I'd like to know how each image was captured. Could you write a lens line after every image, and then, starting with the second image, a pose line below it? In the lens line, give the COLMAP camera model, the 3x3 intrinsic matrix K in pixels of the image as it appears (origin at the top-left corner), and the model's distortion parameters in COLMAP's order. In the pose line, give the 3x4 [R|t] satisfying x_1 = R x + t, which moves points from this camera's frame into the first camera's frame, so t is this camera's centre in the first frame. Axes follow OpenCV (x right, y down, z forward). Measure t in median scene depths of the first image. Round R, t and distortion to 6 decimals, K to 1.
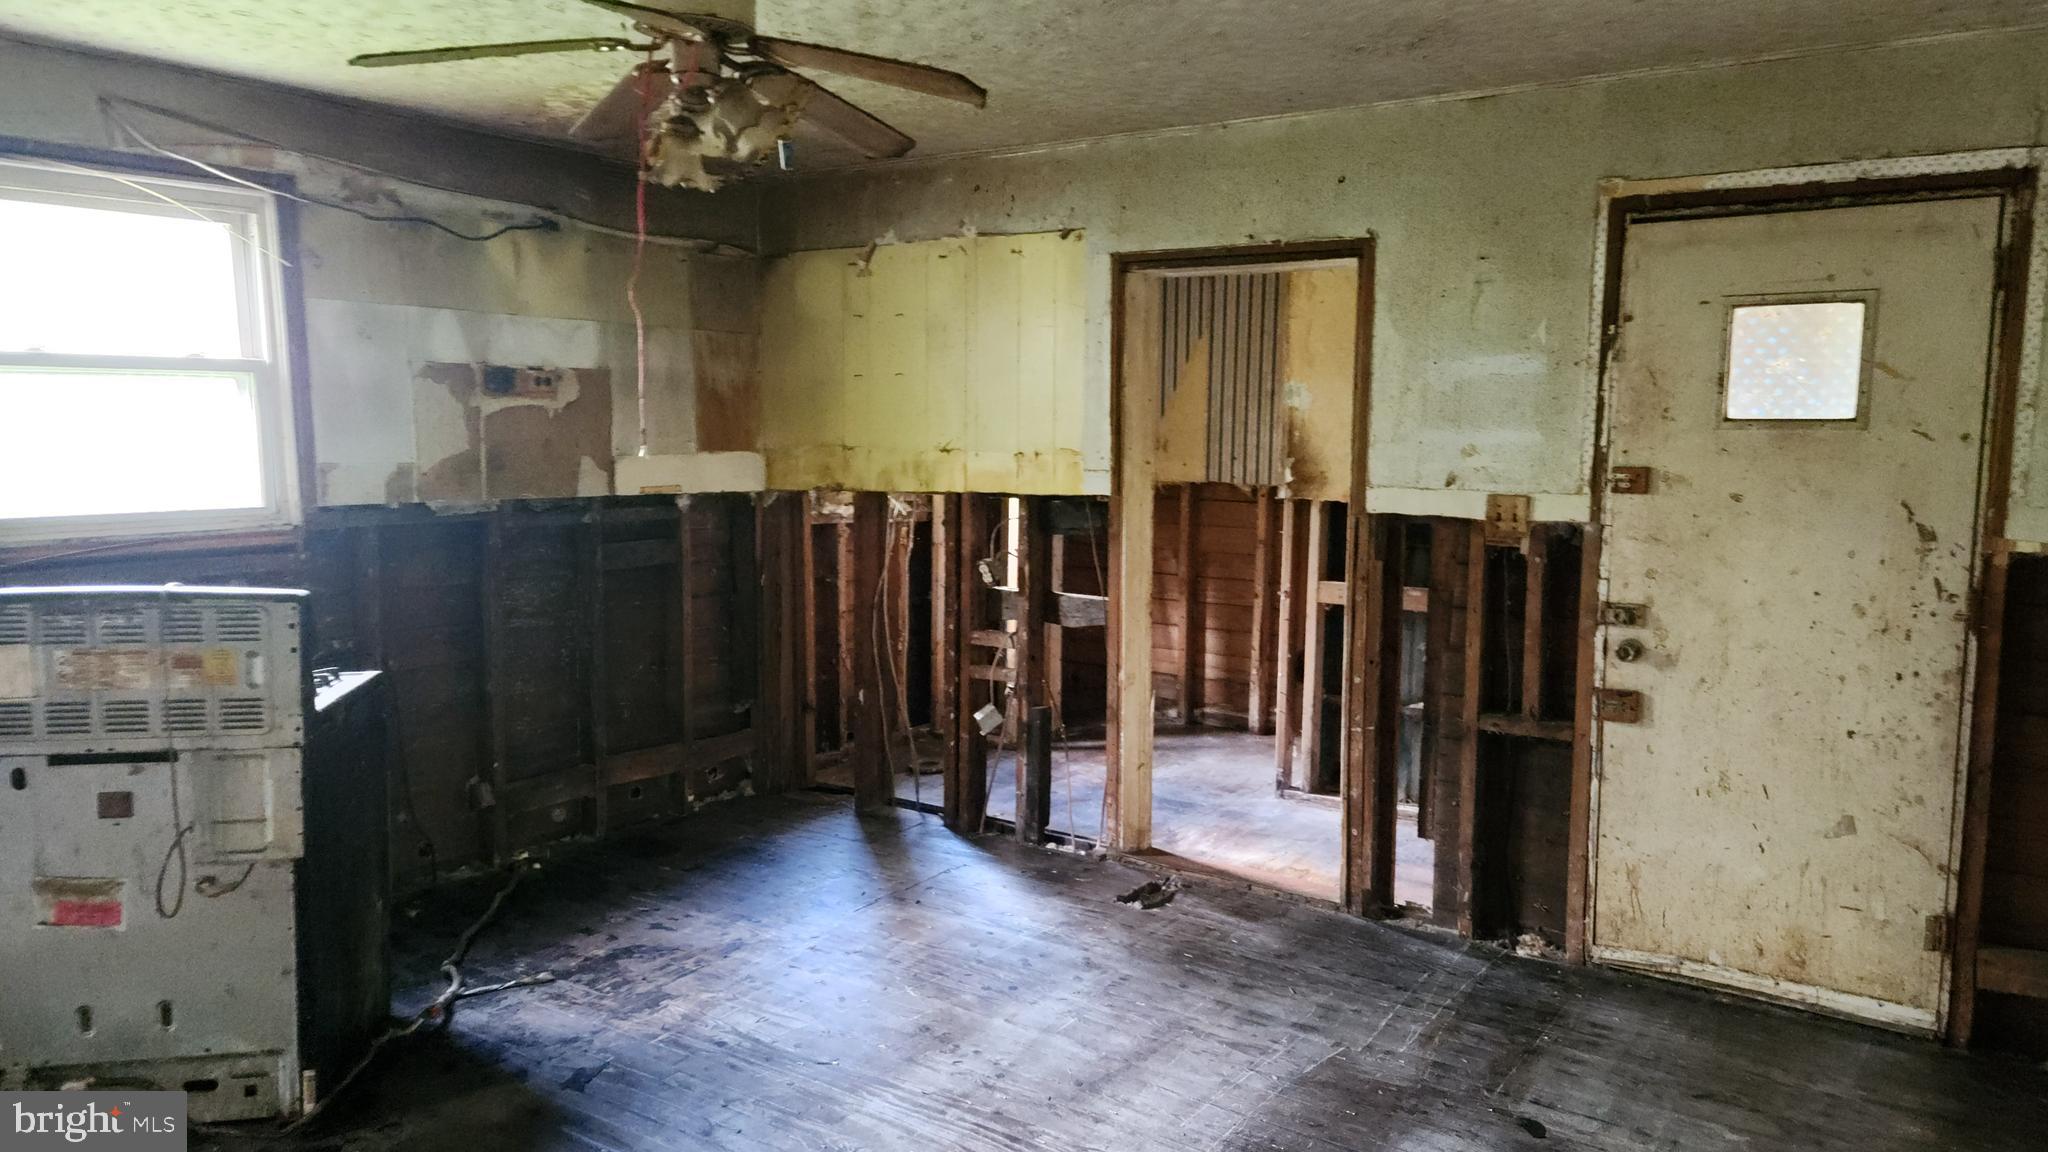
lens RADIAL K [[1367.6, 0, 1024.8], [0, 1367.6, 581.2], [0, 0, 1]] dist [0.032908, -0.022854]
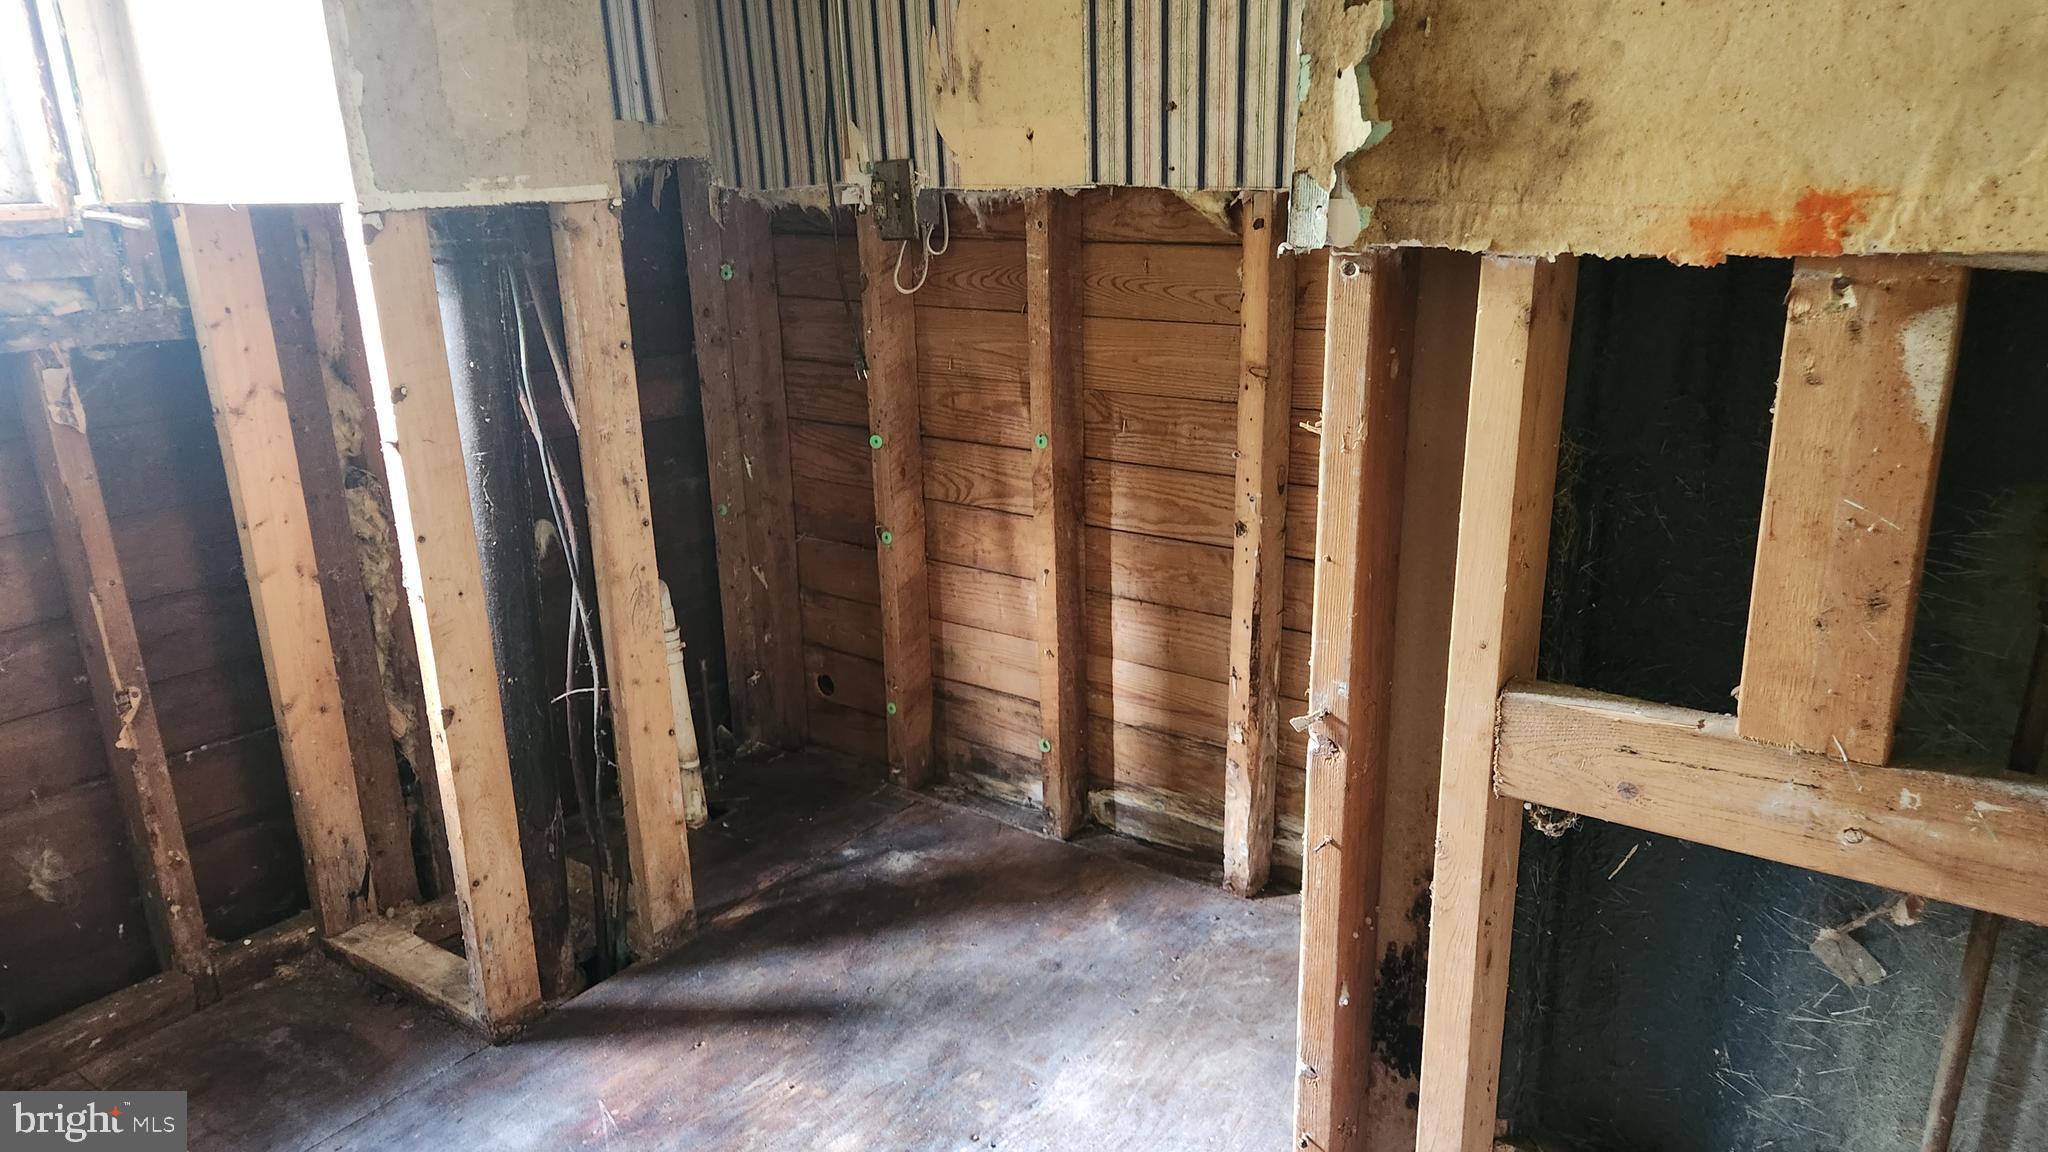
lens RADIAL K [[1367.6, 0, 1031.7], [0, 1367.6, 567.5], [0, 0, 1]] dist [0.032908, -0.022854]
pose [[0.999346, -0.024973, -0.026164, 0.123937], [0.029328, 0.982843, 0.182100, -0.042631], [0.021167, -0.182748, 0.982932, 0.652641]]
